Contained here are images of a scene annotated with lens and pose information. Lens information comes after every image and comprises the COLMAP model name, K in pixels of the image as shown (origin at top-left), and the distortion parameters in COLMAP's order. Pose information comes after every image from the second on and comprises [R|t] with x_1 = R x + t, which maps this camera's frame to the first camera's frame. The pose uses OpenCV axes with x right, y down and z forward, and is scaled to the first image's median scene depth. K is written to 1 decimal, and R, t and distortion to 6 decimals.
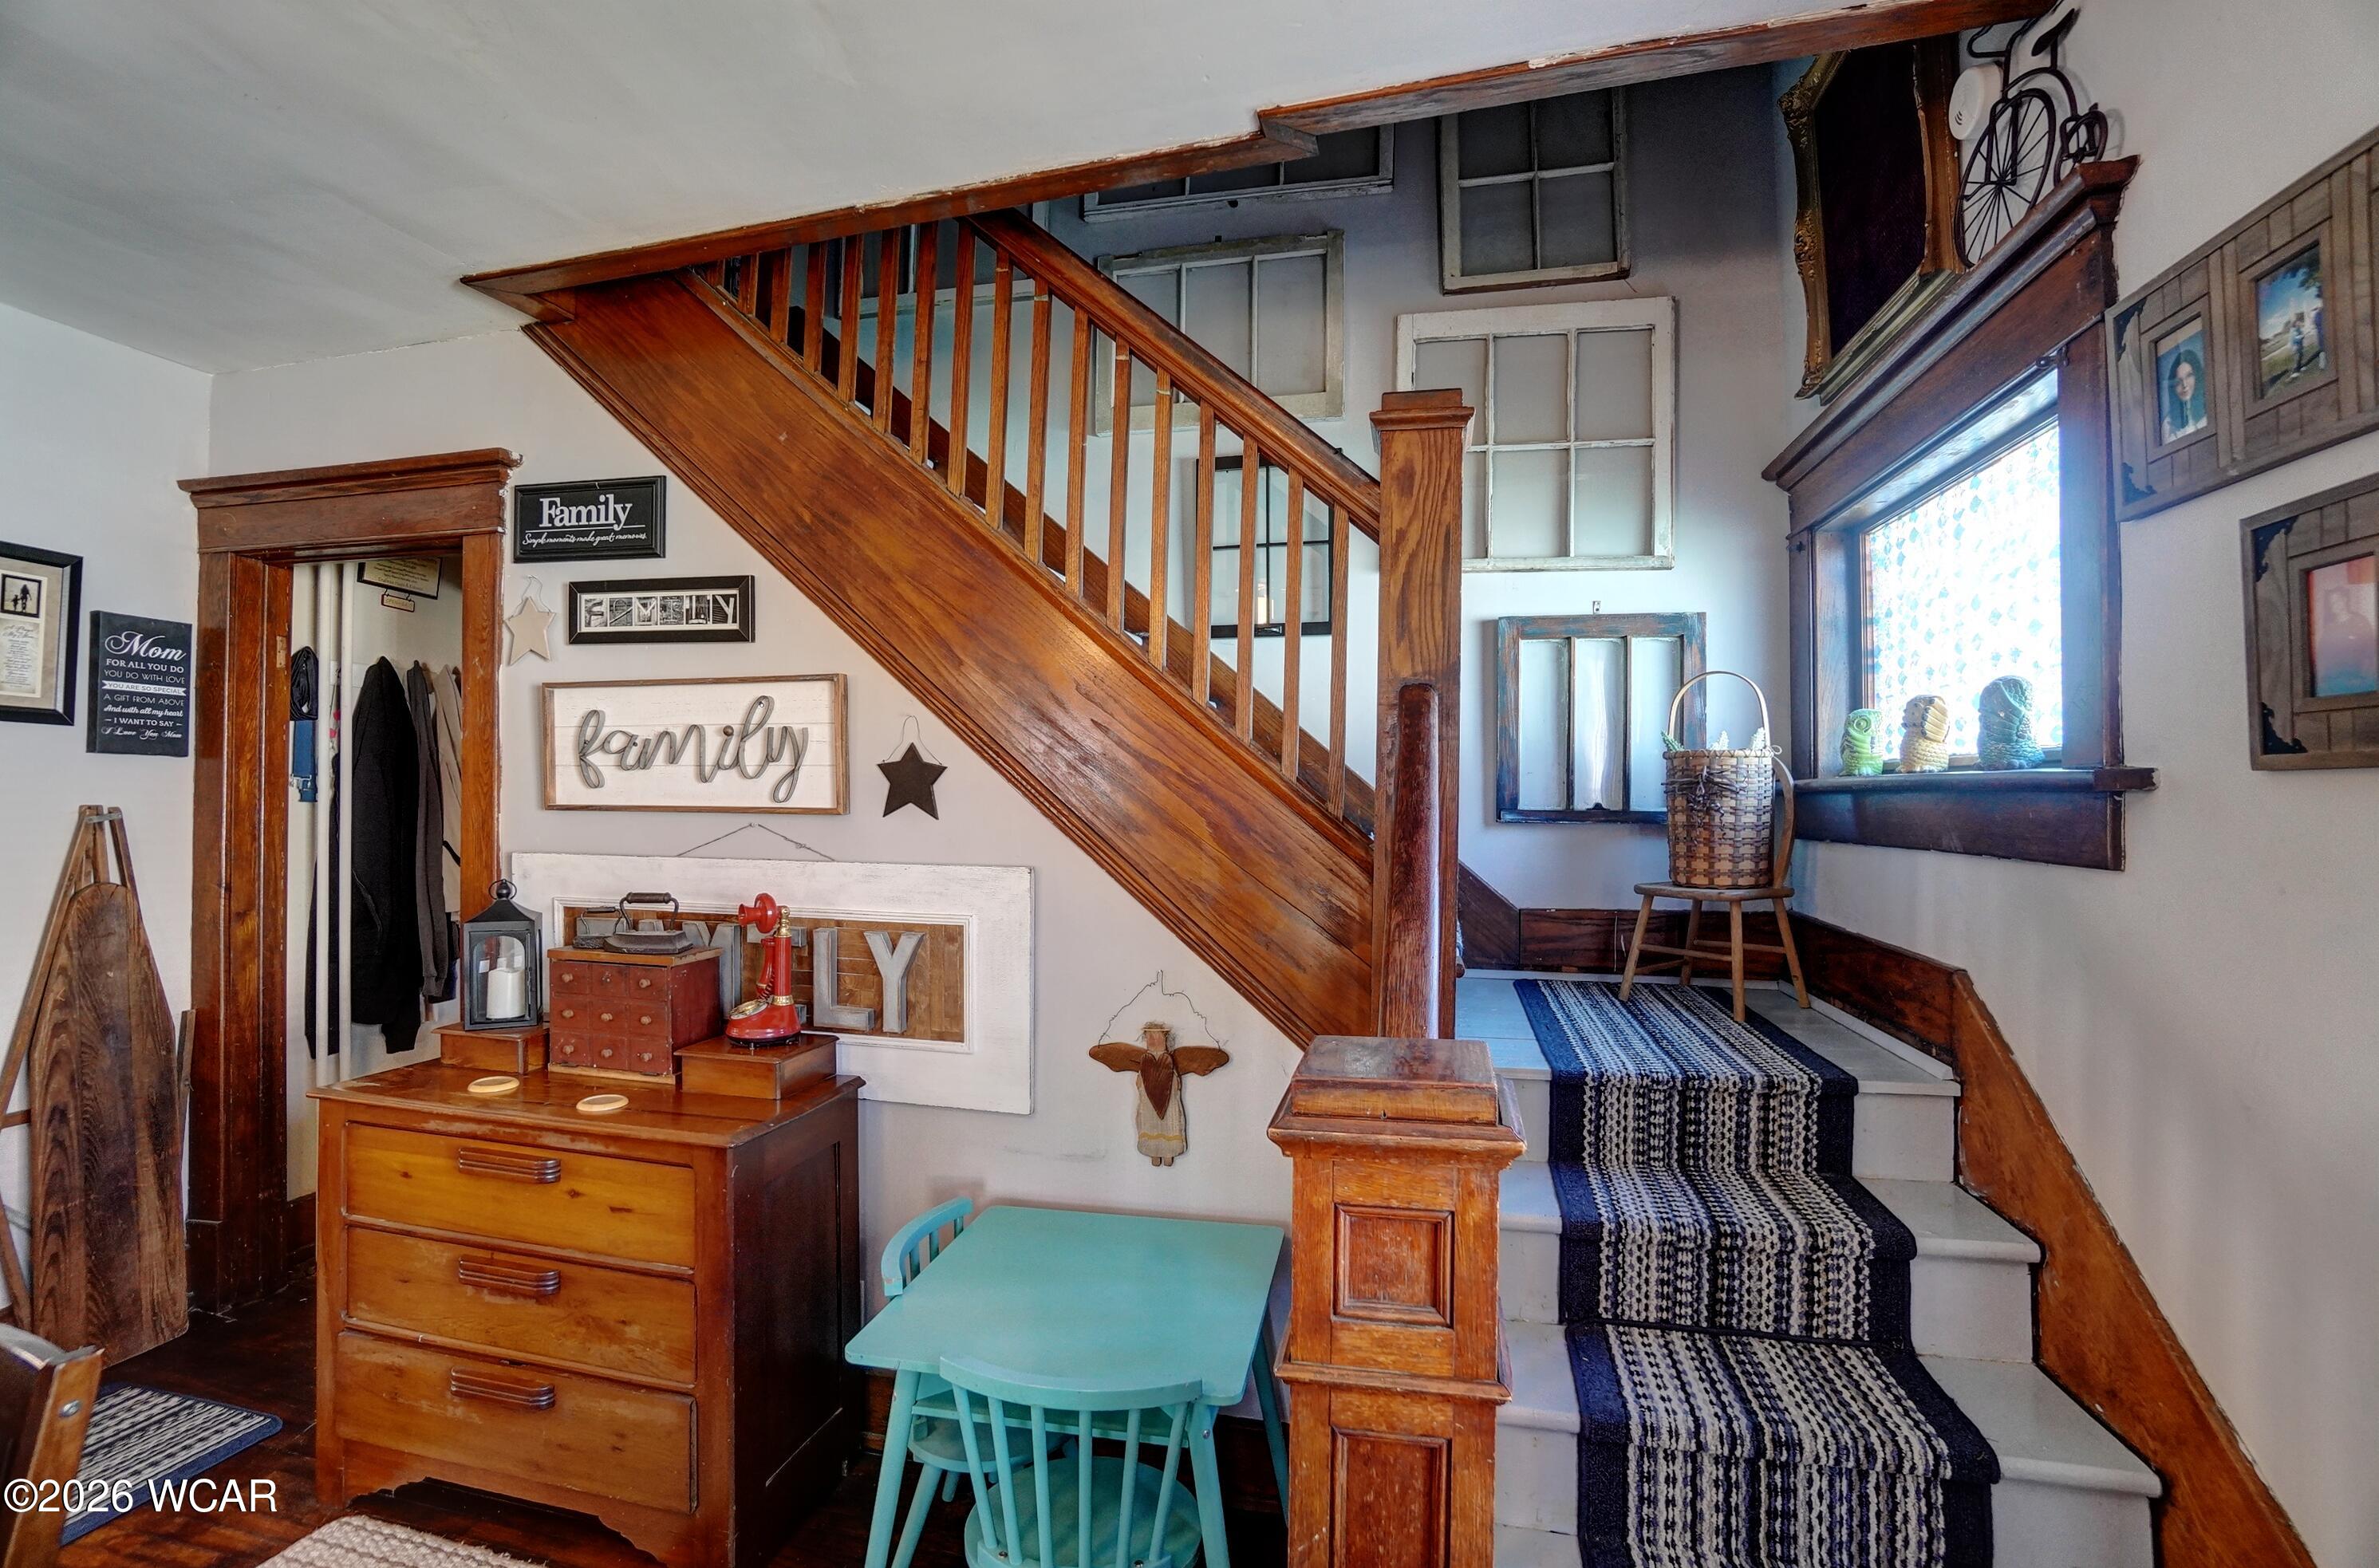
lens RADIAL K [[1066.5, 0, 1189.5], [0, 1066.5, 784.0], [0, 0, 1]] dist [-0.065659, 0.025066]
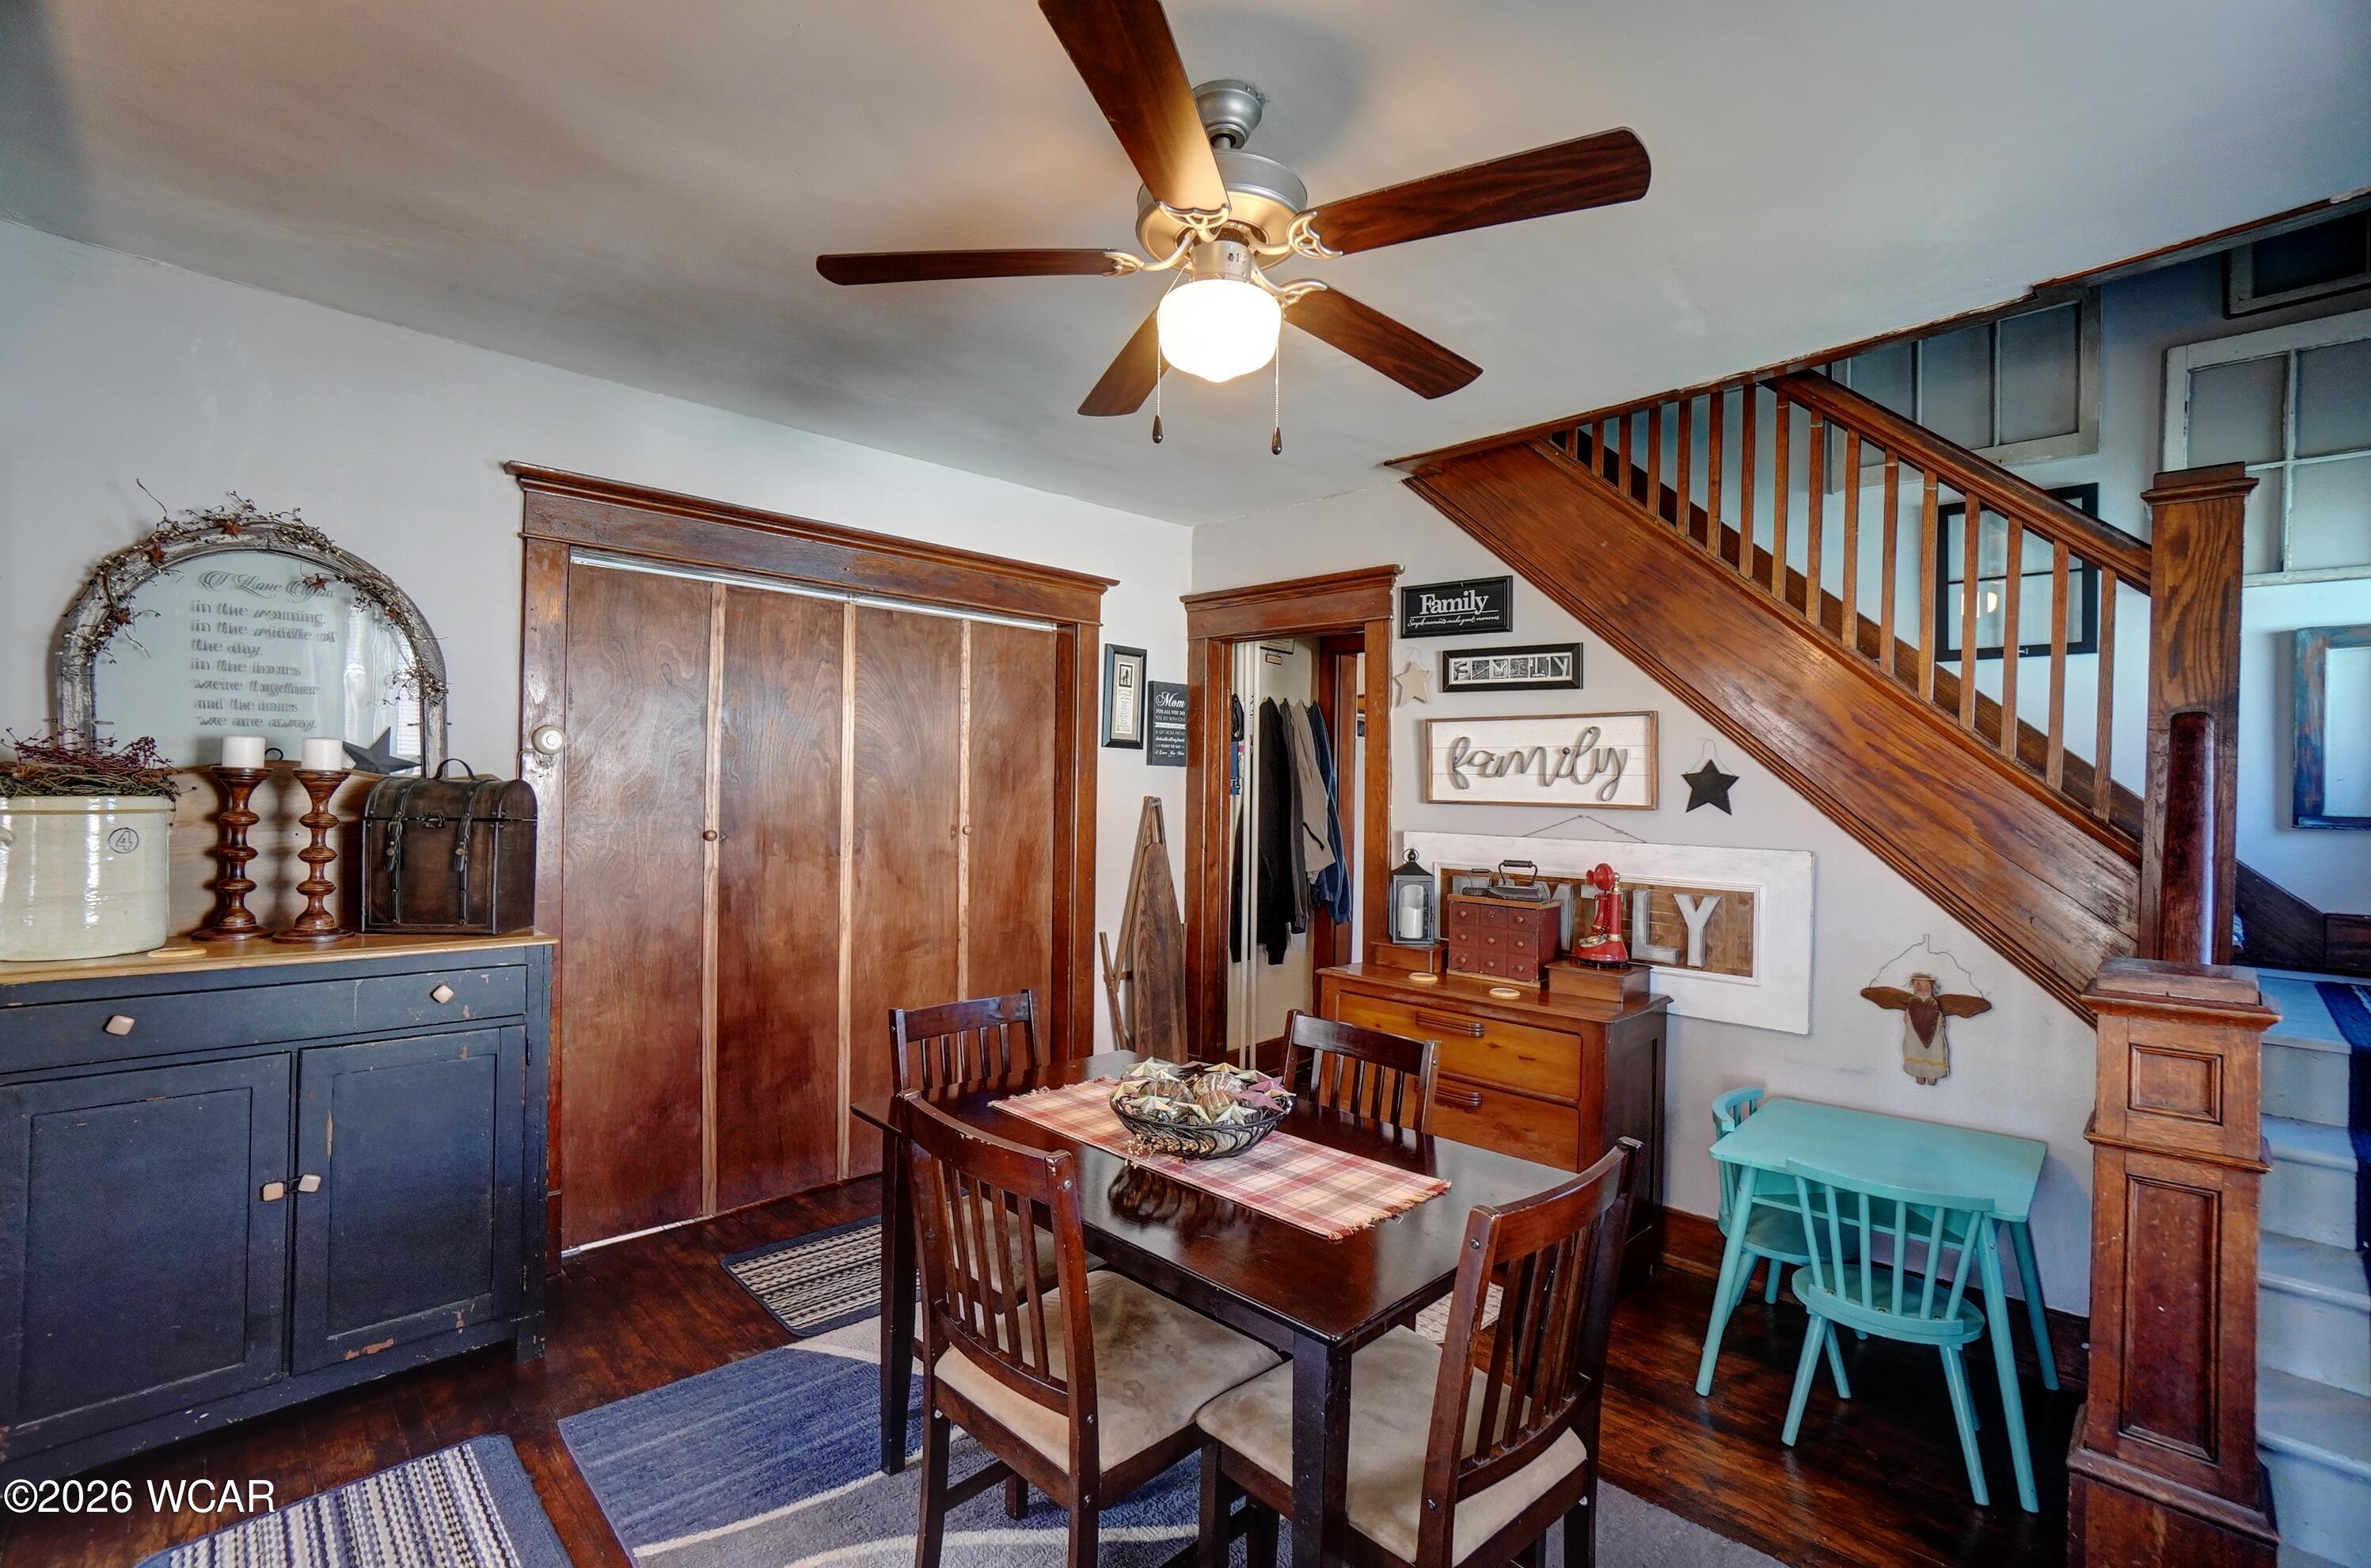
lens RADIAL K [[1050.4, 0, 1171.9], [0, 1050.4, 783.0], [0, 0, 1]] dist [-0.068908, 0.026370]
pose [[0.838852, 0.004550, -0.544340, -0.118251], [0.001110, 0.999949, 0.010068, -0.022528], [0.544358, -0.009050, 0.838804, -0.517761]]
